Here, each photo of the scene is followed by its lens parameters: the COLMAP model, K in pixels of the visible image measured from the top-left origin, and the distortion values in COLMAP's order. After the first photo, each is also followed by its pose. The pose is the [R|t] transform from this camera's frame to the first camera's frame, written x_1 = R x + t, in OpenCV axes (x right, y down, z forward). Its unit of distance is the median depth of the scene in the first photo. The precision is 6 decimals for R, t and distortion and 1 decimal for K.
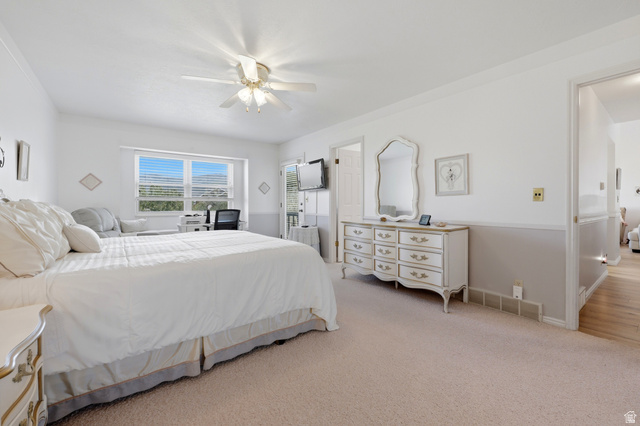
lens RADIAL K [[264.7, 0, 327.0], [0, 264.7, 206.7], [0, 0, 1]] dist [0.005021, -0.000972]
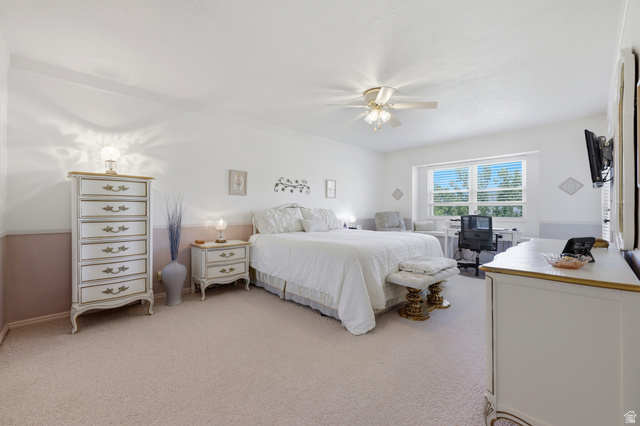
lens RADIAL K [[264.7, 0, 326.2], [0, 264.7, 210.8], [0, 0, 1]] dist [0.005021, -0.000972]
pose [[0.102643, 0.007212, -0.994692, 1.124651], [-0.009860, 0.999932, 0.006232, -0.011318], [0.994669, 0.009168, 0.102707, 0.870257]]
